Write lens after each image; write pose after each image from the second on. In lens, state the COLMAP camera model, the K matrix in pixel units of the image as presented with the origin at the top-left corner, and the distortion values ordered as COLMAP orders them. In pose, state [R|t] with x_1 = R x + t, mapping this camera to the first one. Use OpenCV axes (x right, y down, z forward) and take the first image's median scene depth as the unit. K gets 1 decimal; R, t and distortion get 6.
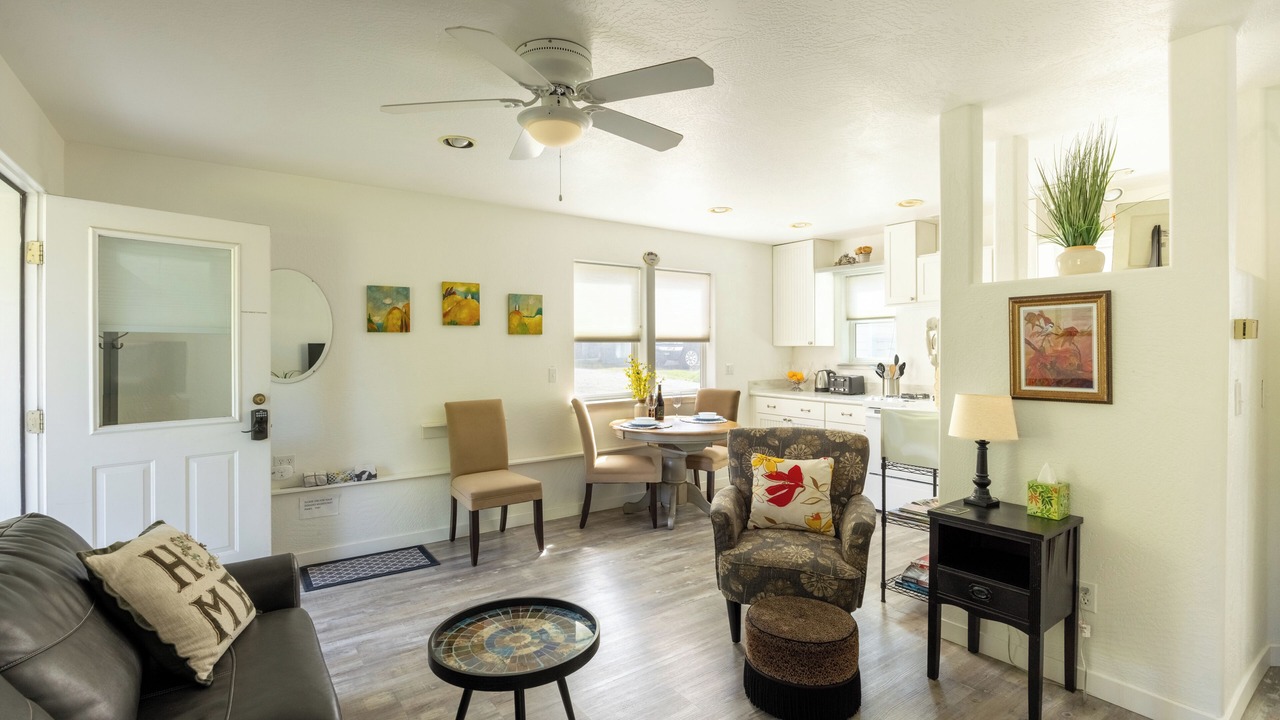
lens RADIAL K [[596.2, 0, 658.5], [0, 596.2, 347.1], [0, 0, 1]] dist [-0.024833, 0.001853]
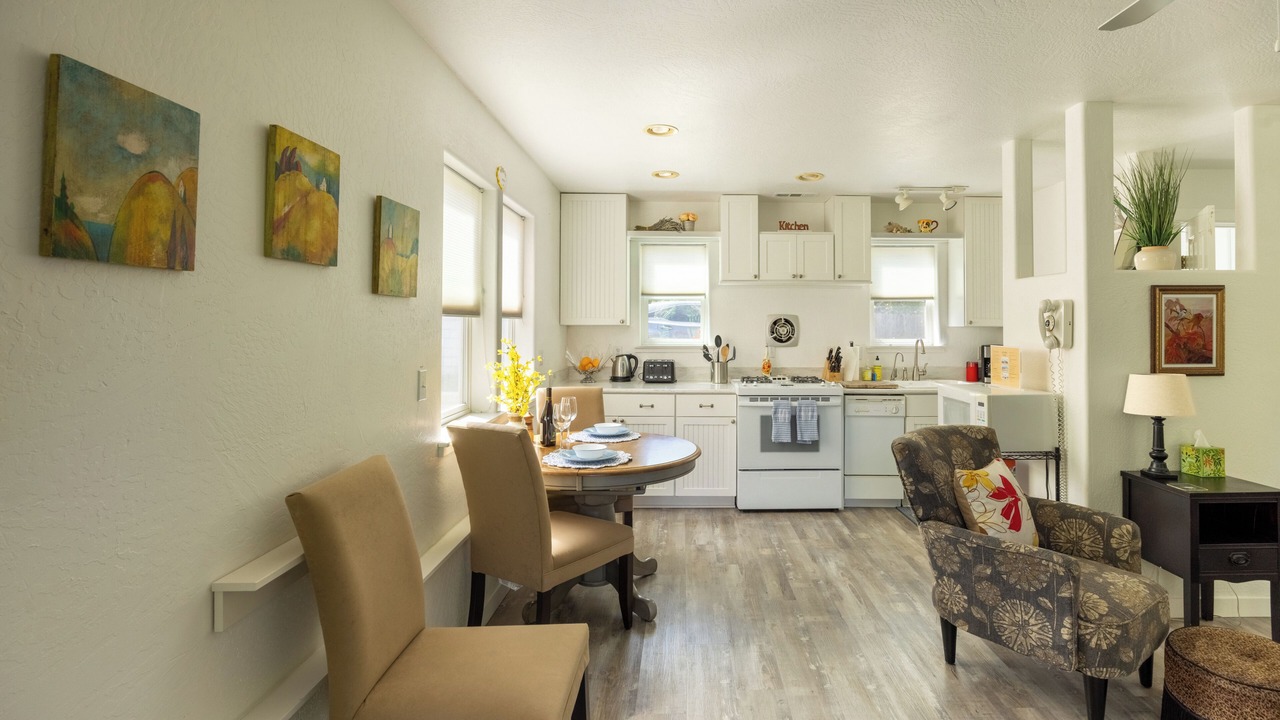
lens RADIAL K [[596.2, 0, 692.1], [0, 596.2, 319.7], [0, 0, 1]] dist [-0.024833, 0.001853]
pose [[0.594385, 0.012294, 0.804086, -0.528904], [-0.005528, 0.999922, -0.011202, -0.001259], [-0.804161, 0.002213, 0.594407, 0.686006]]
